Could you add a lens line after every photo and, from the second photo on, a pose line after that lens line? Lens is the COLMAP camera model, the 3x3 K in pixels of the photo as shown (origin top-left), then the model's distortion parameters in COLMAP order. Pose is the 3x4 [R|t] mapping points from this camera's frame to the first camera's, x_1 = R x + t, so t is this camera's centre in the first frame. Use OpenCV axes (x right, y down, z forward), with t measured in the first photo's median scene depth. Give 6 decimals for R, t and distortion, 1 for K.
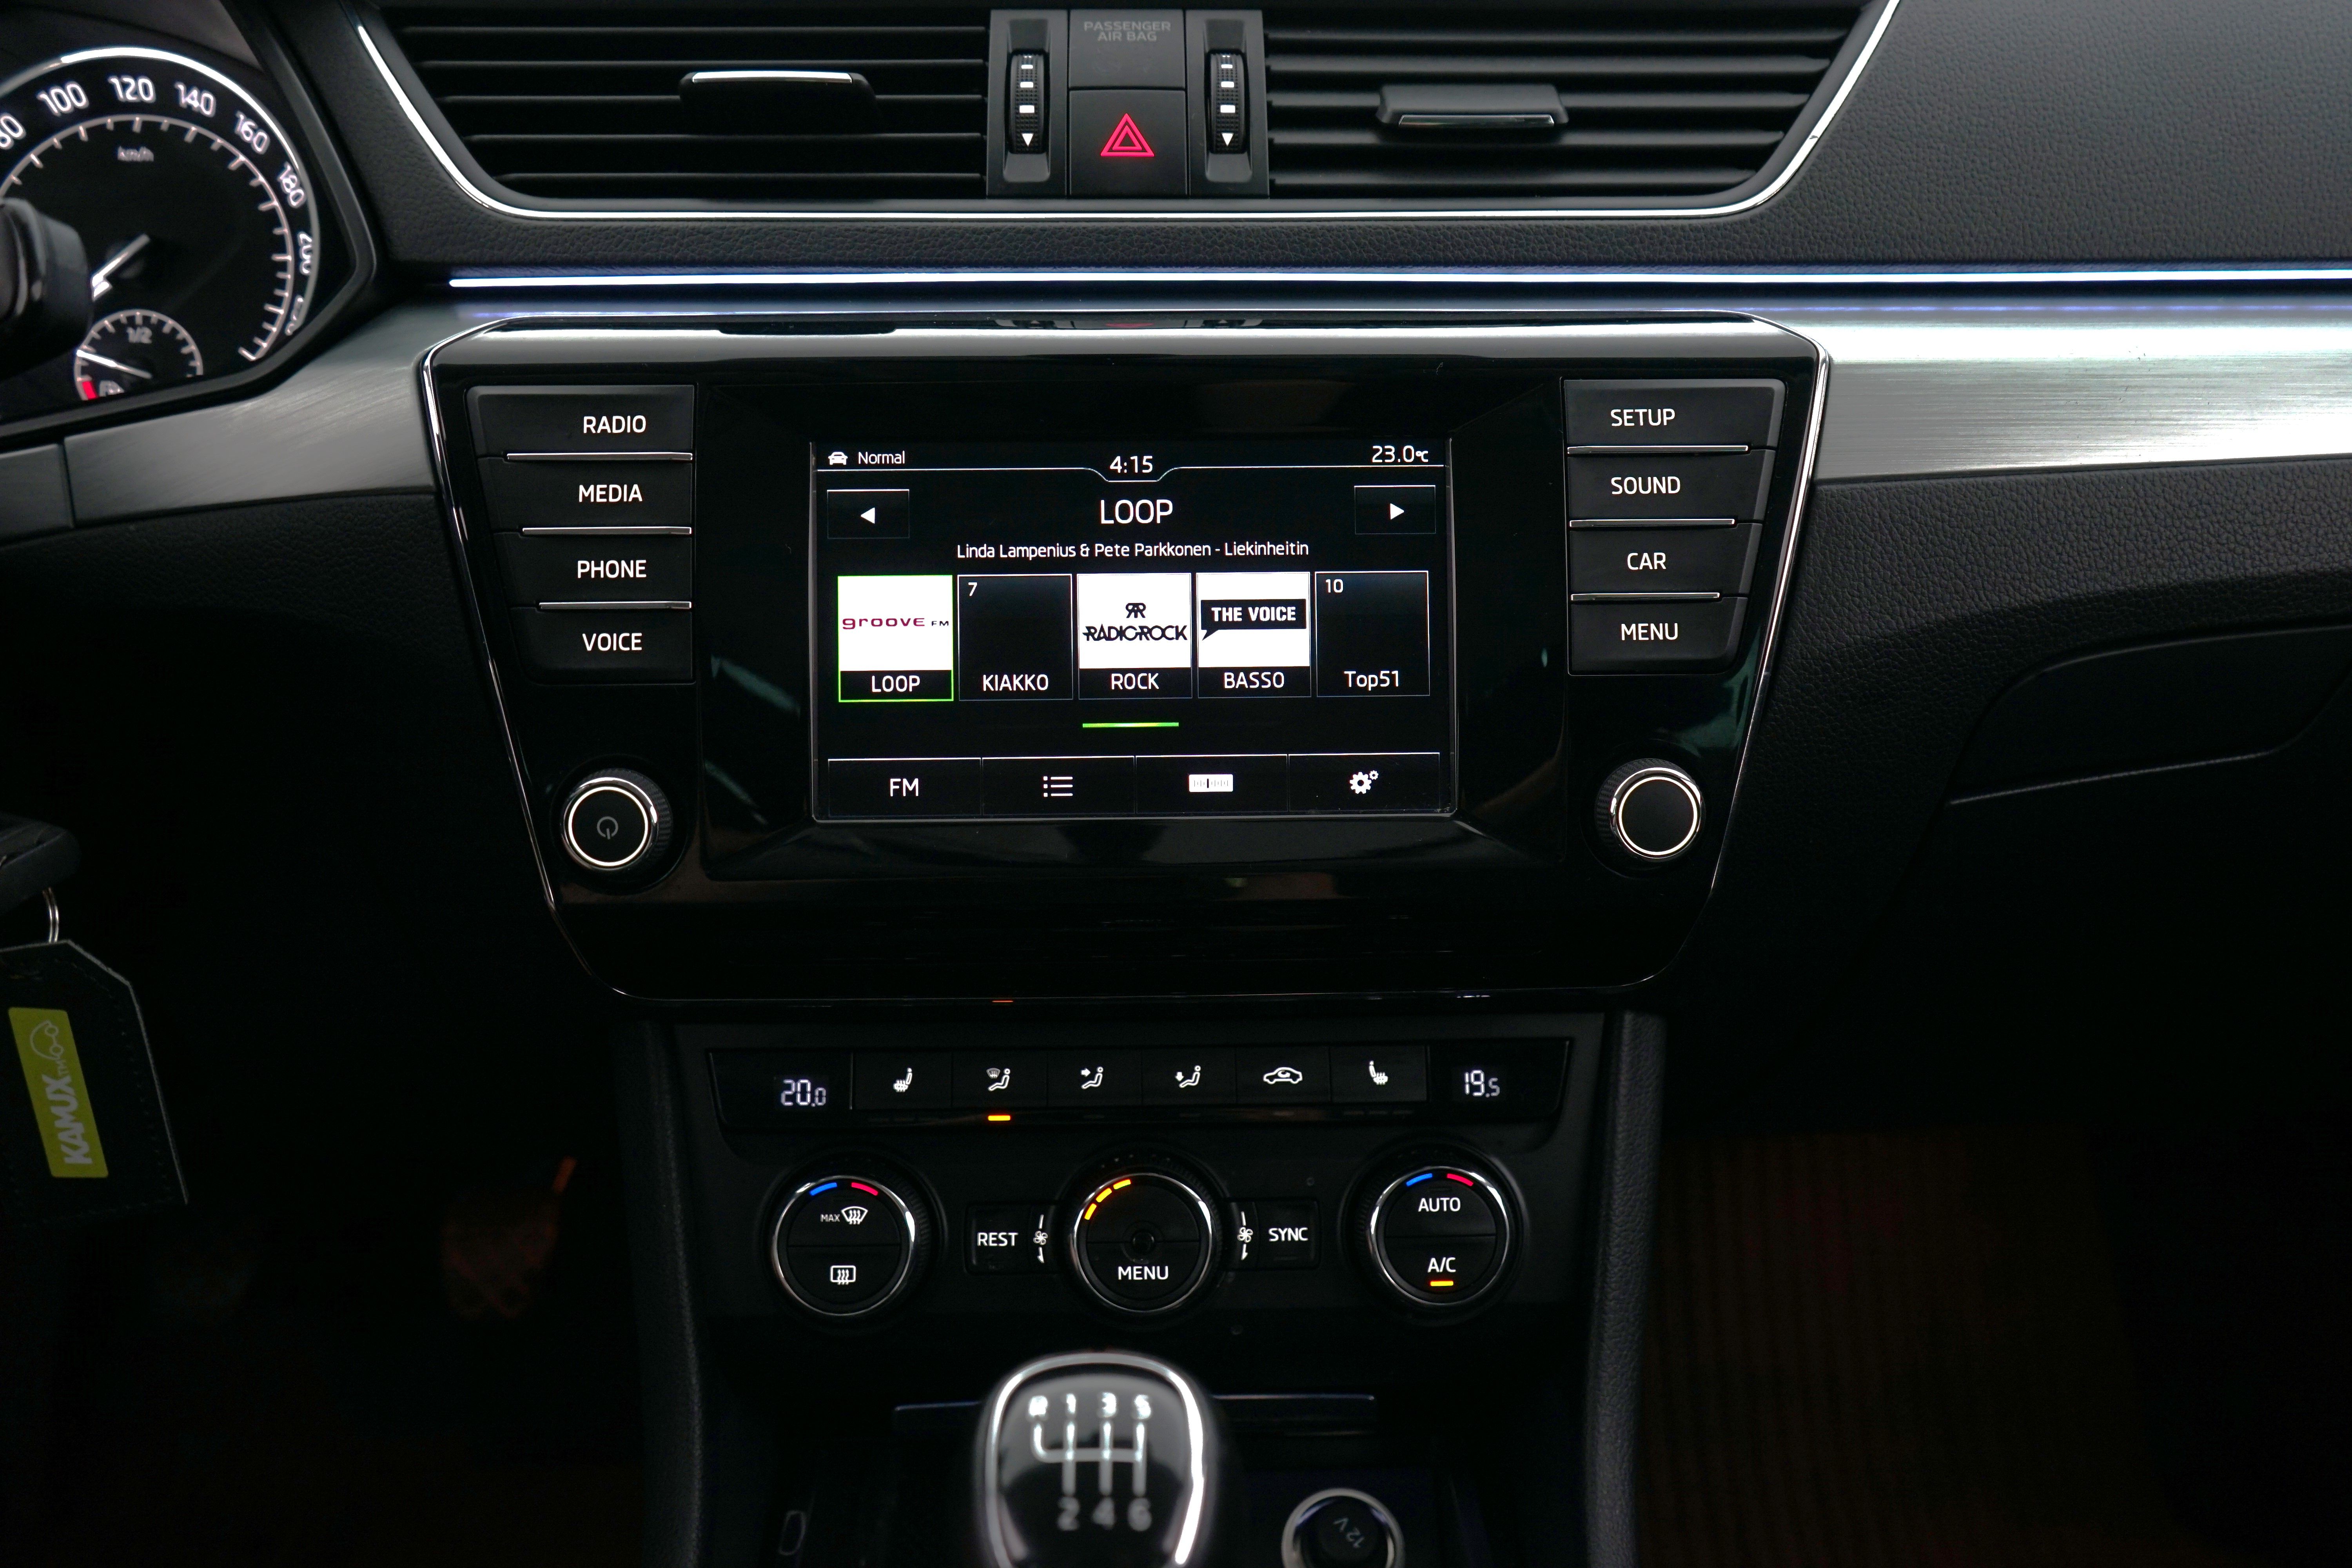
lens RADIAL K [[1891.2, 0, 1177.3], [0, 1891.2, 786.7], [0, 0, 1]] dist [-0.005290, -0.001454]
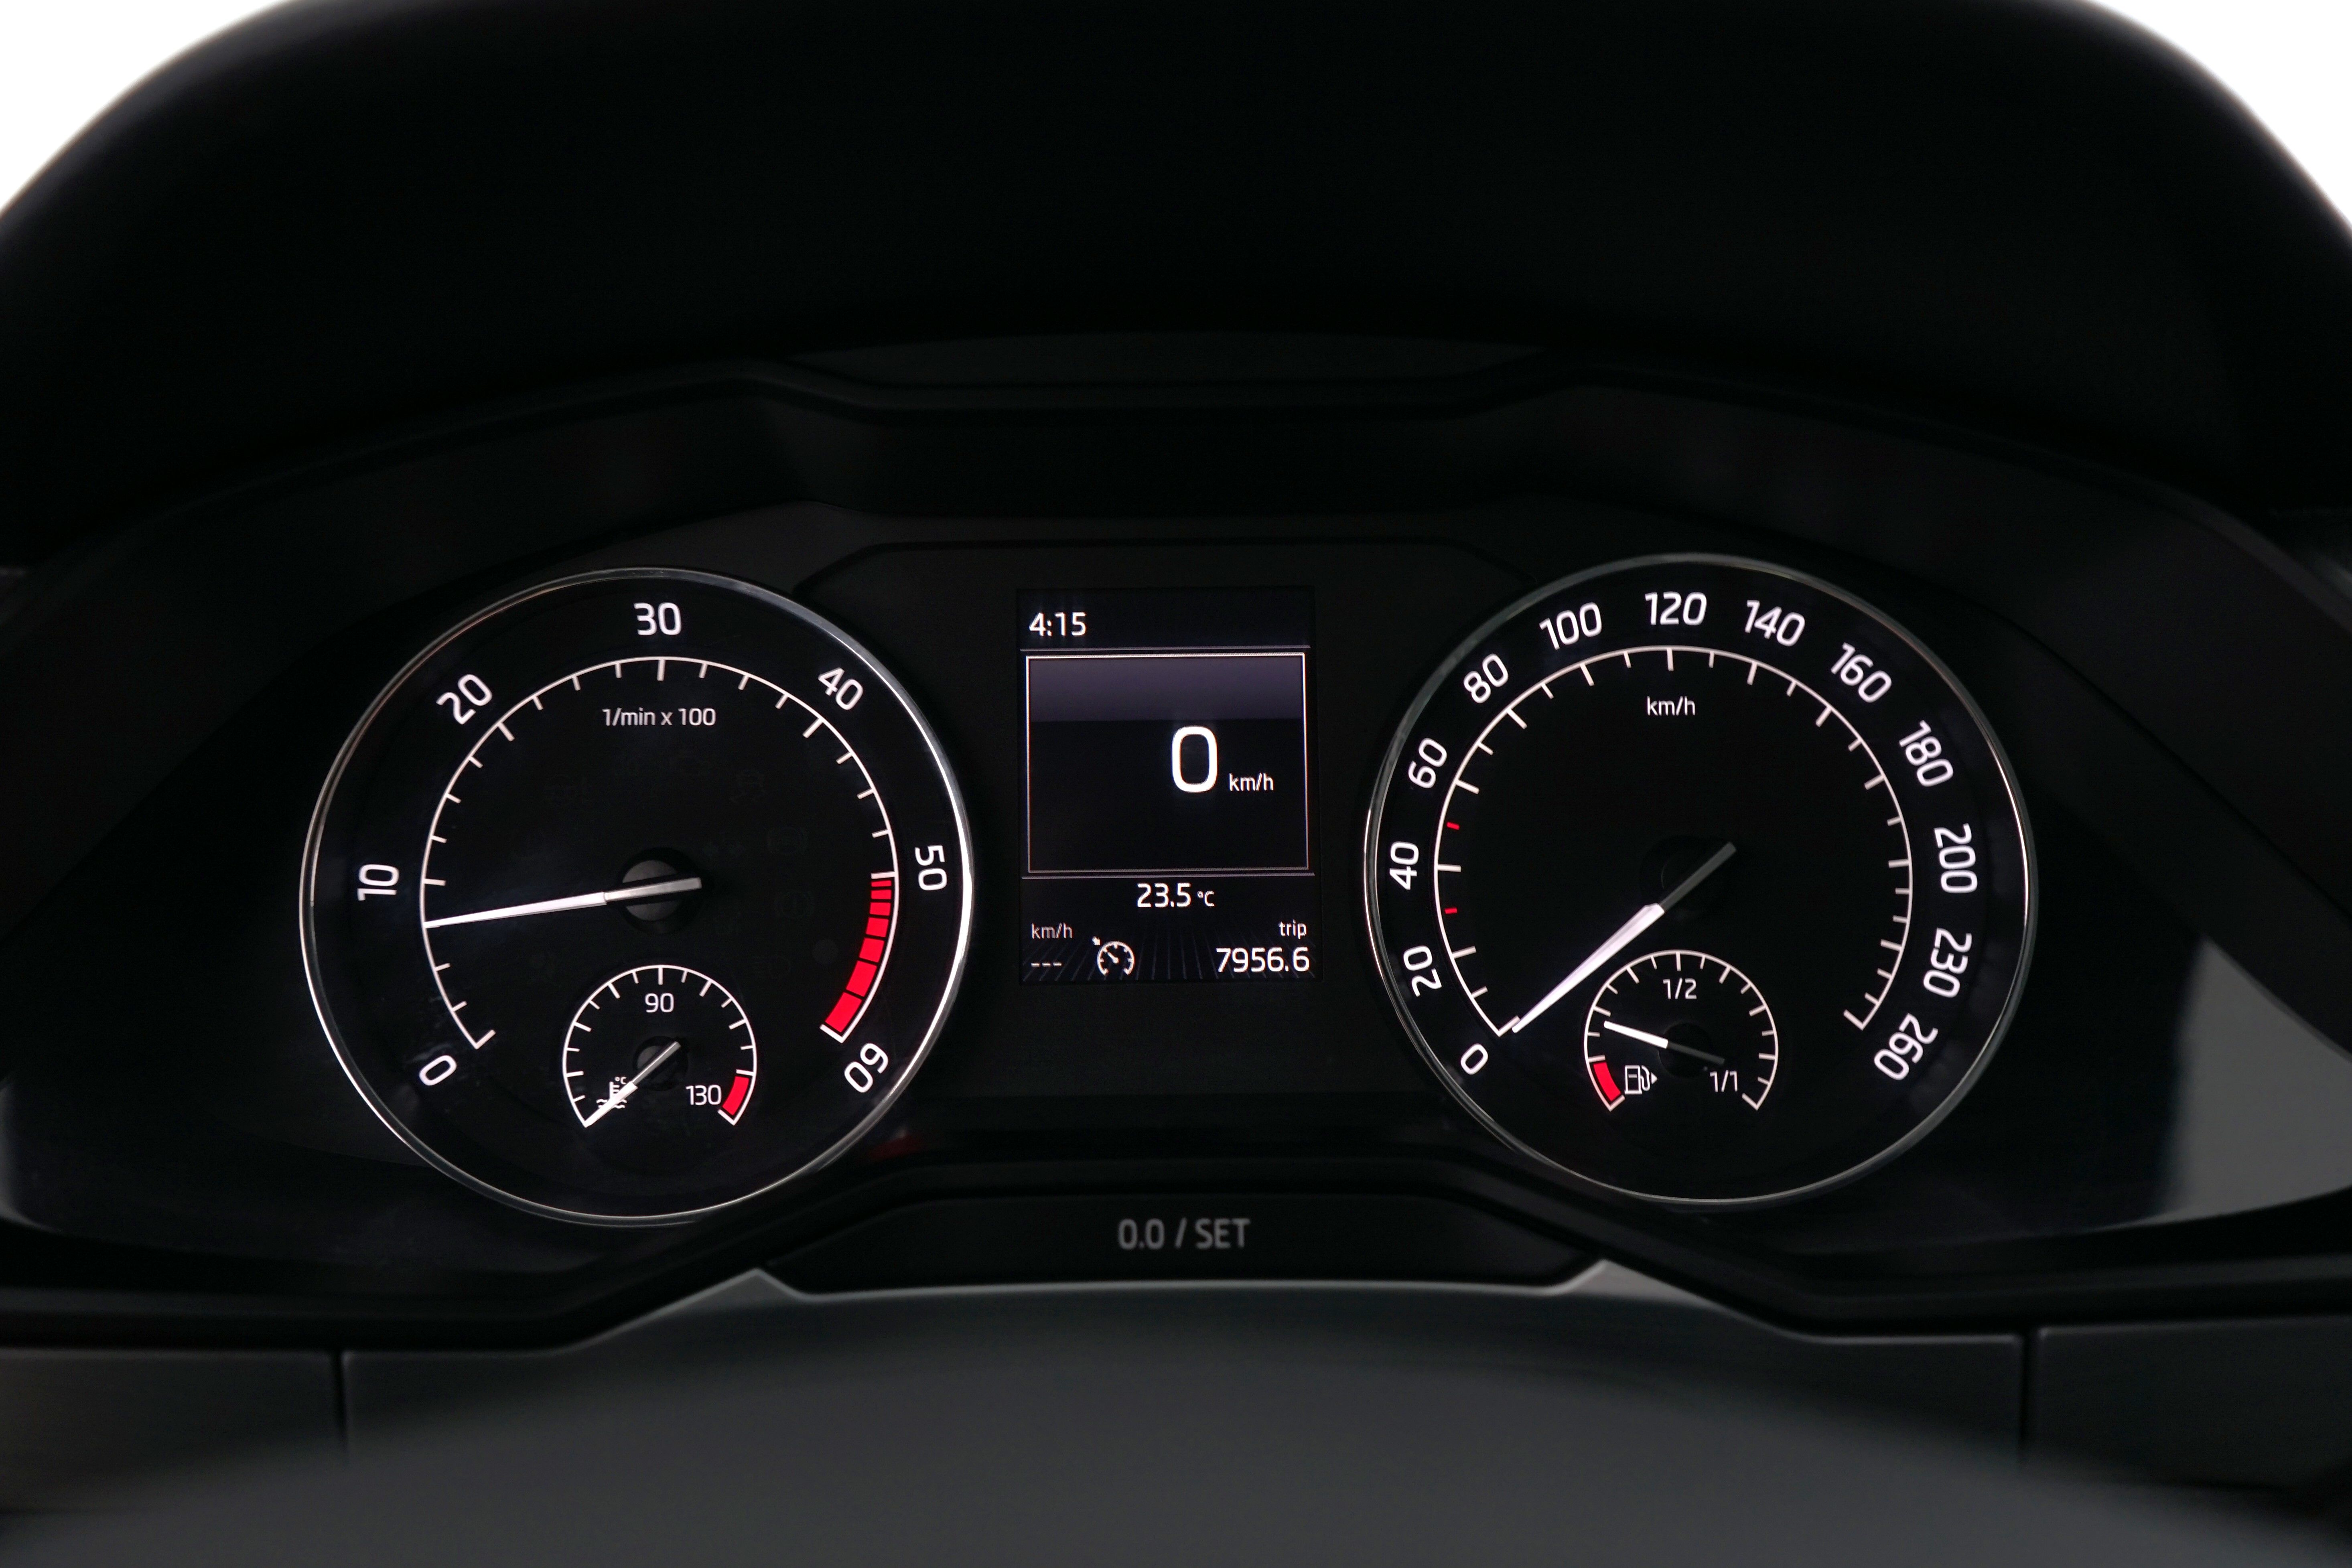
lens RADIAL K [[1891.2, 0, 1194.3], [0, 1891.2, 789.7], [0, 0, 1]] dist [-0.005290, -0.001454]
pose [[0.999571, -0.010456, -0.027369, -0.821287], [0.008918, 0.998406, -0.055737, -0.321081], [0.027908, 0.055469, 0.998070, 0.418111]]
